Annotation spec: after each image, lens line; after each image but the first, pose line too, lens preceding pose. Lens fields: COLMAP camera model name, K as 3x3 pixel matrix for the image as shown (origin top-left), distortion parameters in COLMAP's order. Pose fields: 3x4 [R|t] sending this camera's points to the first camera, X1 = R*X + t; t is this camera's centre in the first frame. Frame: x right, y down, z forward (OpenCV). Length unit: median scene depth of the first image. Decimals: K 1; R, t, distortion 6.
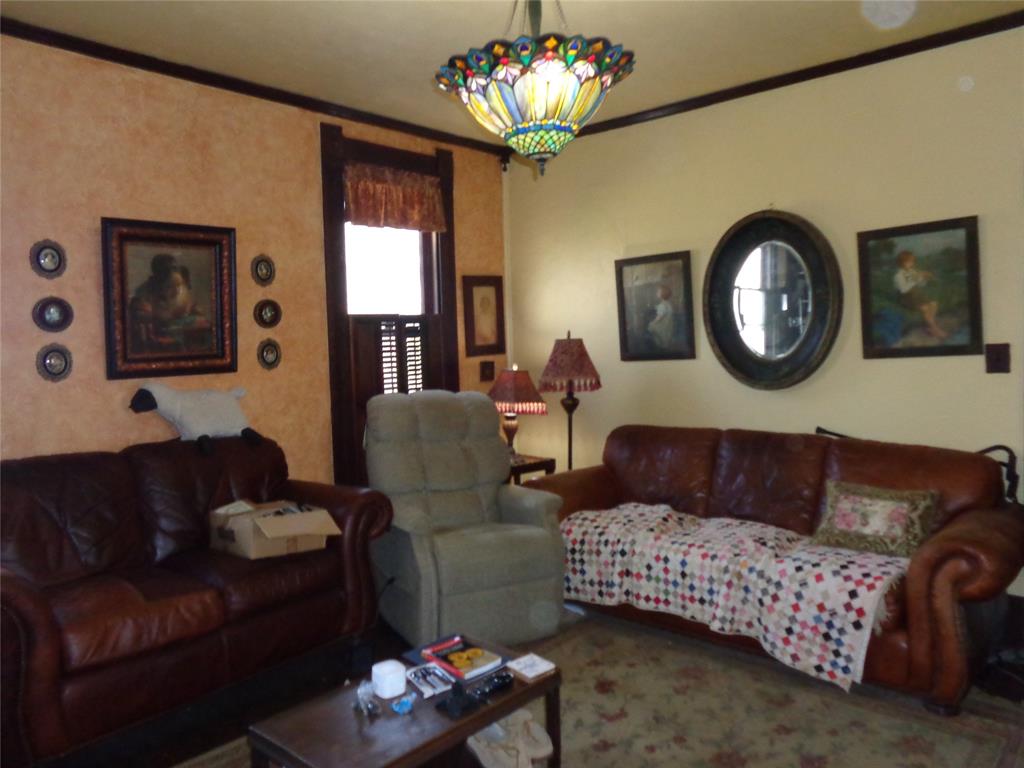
lens RADIAL K [[827.4, 0, 512.0], [0, 827.4, 384.0], [0, 0, 1]] dist [-0.003931, -0.002169]
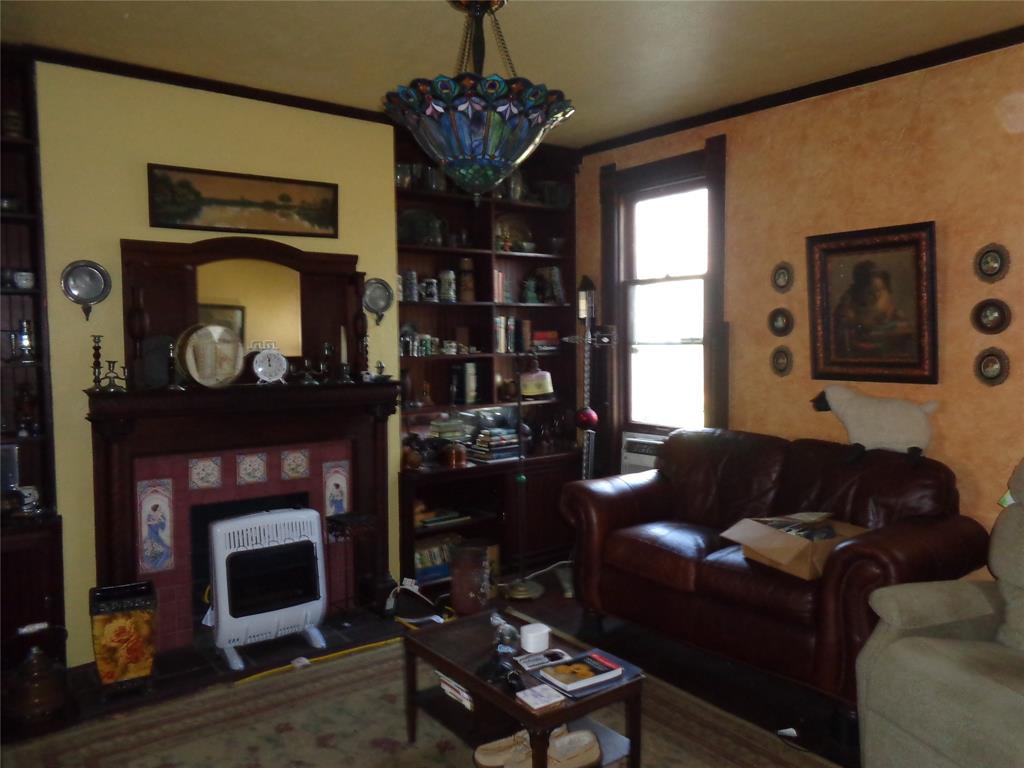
lens RADIAL K [[784.8, 0, 512.0], [0, 784.8, 384.0], [0, 0, 1]] dist [0.003215, 0.000832]
pose [[-0.218787, 0.084094, -0.972142, 0.604695], [-0.048573, 0.994106, 0.096925, -0.076968], [0.974563, 0.068426, -0.213413, 0.768148]]
